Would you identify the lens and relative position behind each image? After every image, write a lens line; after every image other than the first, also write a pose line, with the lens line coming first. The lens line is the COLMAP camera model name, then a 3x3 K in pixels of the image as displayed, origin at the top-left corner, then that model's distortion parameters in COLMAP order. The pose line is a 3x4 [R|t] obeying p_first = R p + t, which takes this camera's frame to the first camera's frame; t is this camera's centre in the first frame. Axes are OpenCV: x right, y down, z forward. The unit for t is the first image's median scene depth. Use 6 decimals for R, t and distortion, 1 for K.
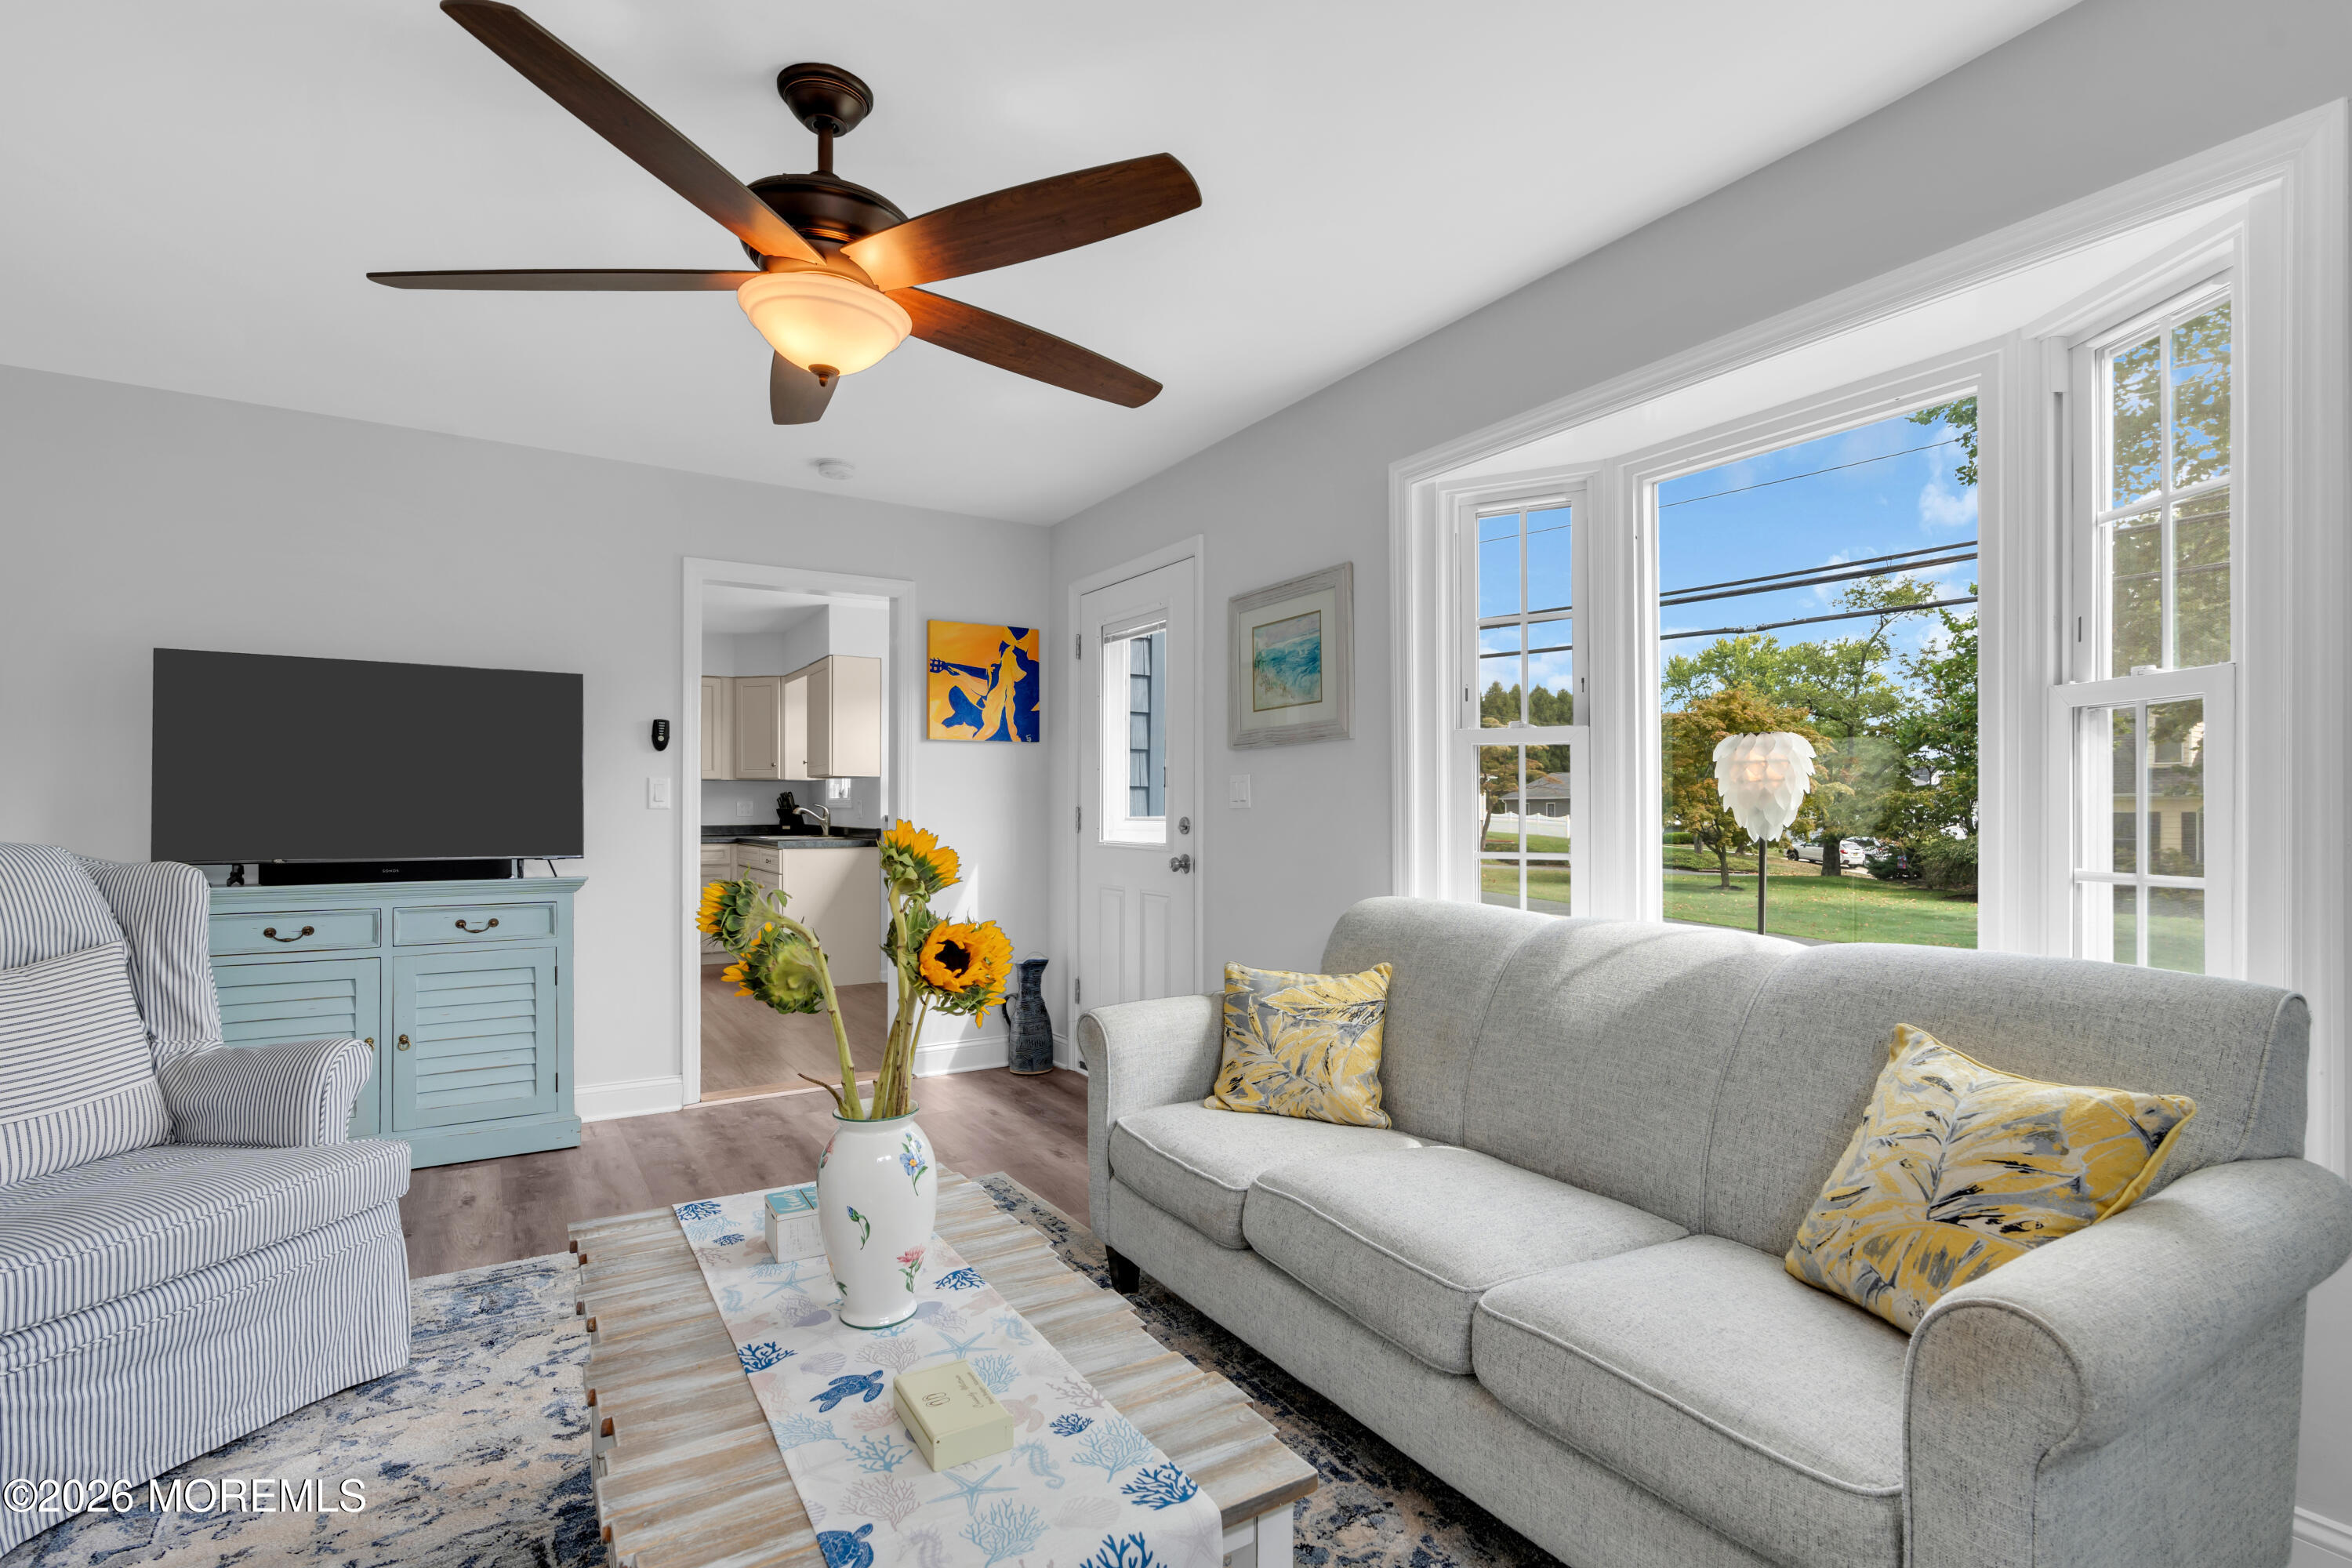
lens RADIAL K [[1113.3, 0, 1171.9], [0, 1113.3, 812.0], [0, 0, 1]] dist [-0.002595, -0.000133]
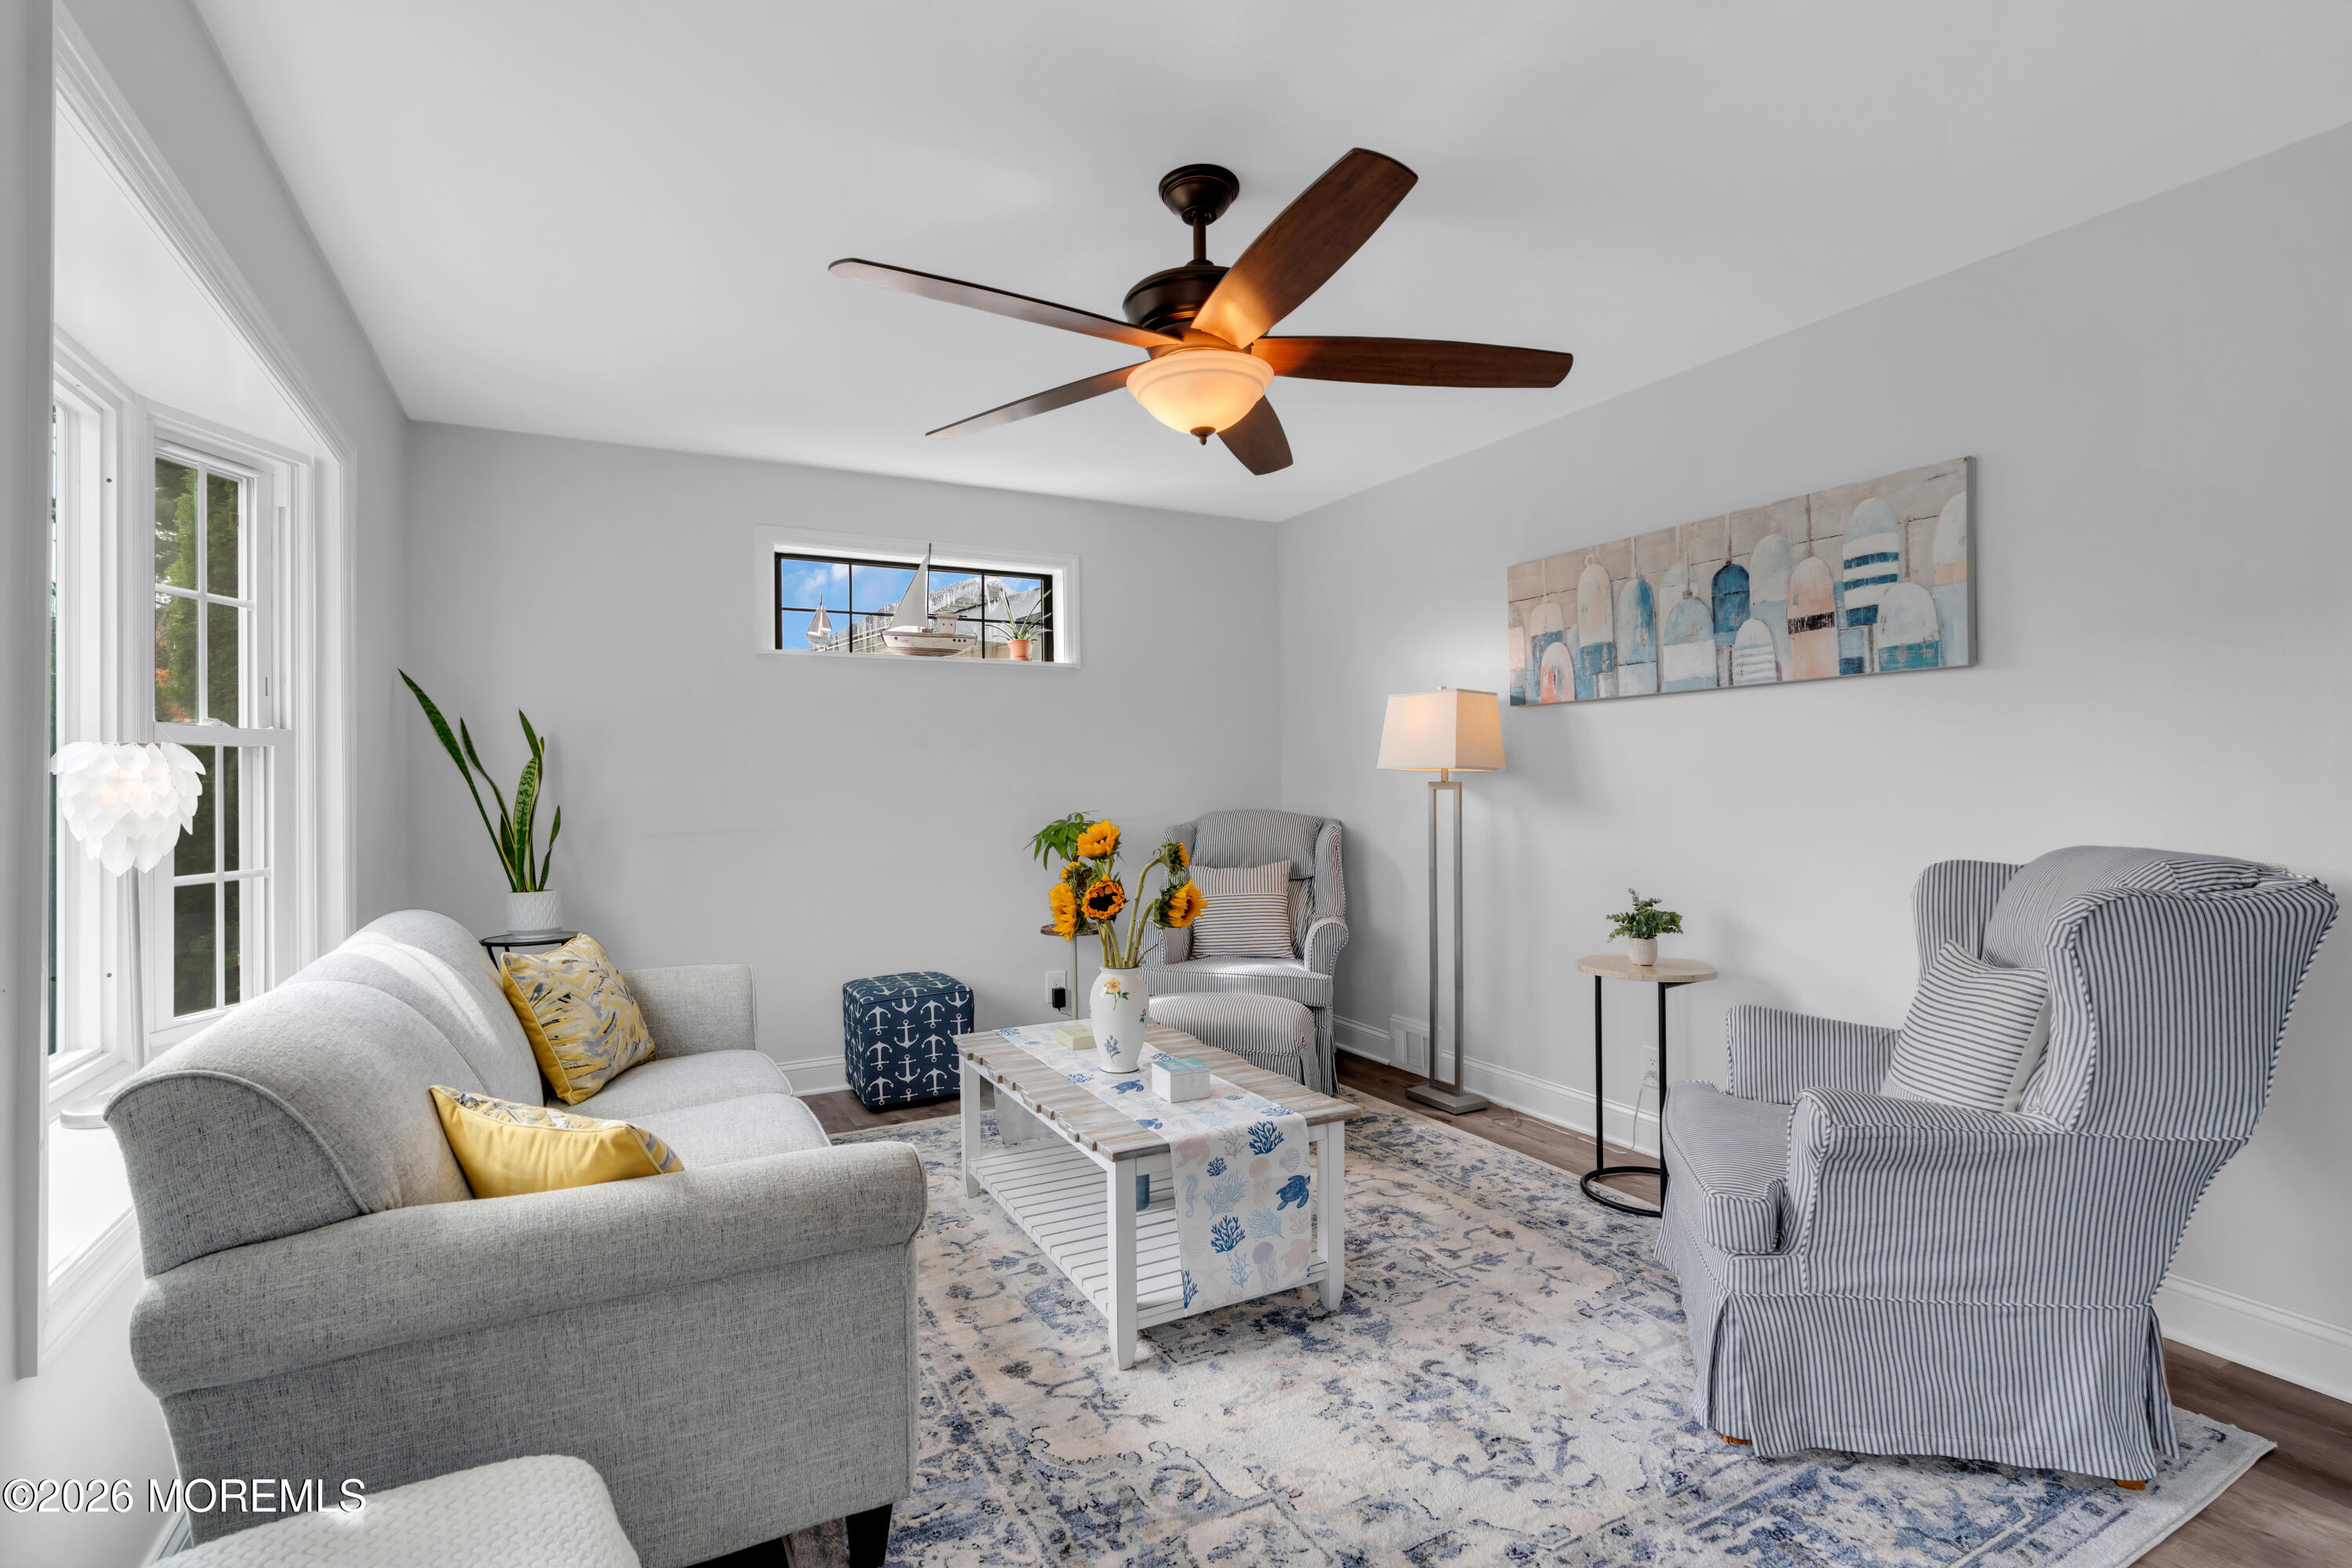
lens RADIAL K [[1094.4, 0, 1185.6], [0, 1094.4, 781.9], [0, 0, 1]] dist [-0.003855, -0.000353]
pose [[-0.998645, 0.009010, 0.051249, -0.384143], [0.009082, 0.999958, 0.001165, -0.046456], [-0.051236, 0.001629, -0.998685, 2.329834]]
